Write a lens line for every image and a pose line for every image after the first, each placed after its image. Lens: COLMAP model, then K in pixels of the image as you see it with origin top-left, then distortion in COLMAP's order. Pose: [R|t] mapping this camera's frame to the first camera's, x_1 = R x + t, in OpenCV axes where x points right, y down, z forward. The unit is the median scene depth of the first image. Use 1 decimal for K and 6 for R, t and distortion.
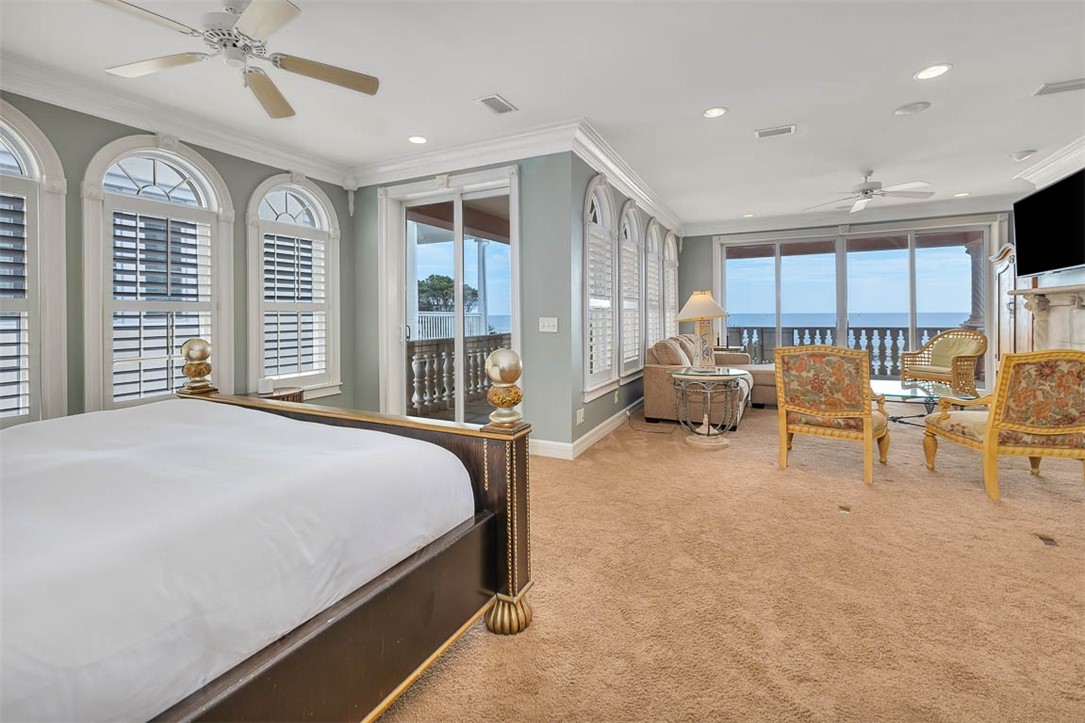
lens RADIAL K [[486.7, 0, 534.5], [0, 486.7, 312.9], [0, 0, 1]] dist [0.001229, -0.000130]
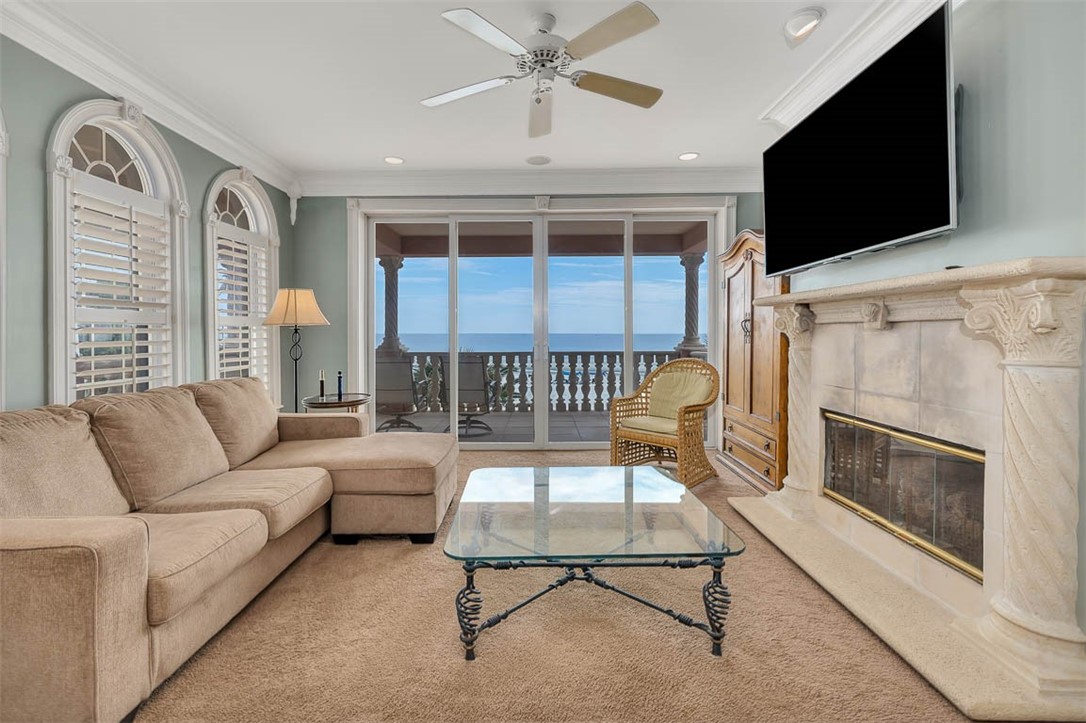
lens RADIAL K [[487.1, 0, 522.9], [0, 487.1, 336.6], [0, 0, 1]] dist [0.001229, -0.000130]
pose [[0.904065, 0.003190, 0.427384, 0.380031], [-0.006329, 0.999962, 0.005923, 0.000000], [-0.427349, -0.008060, 0.904051, 0.482152]]
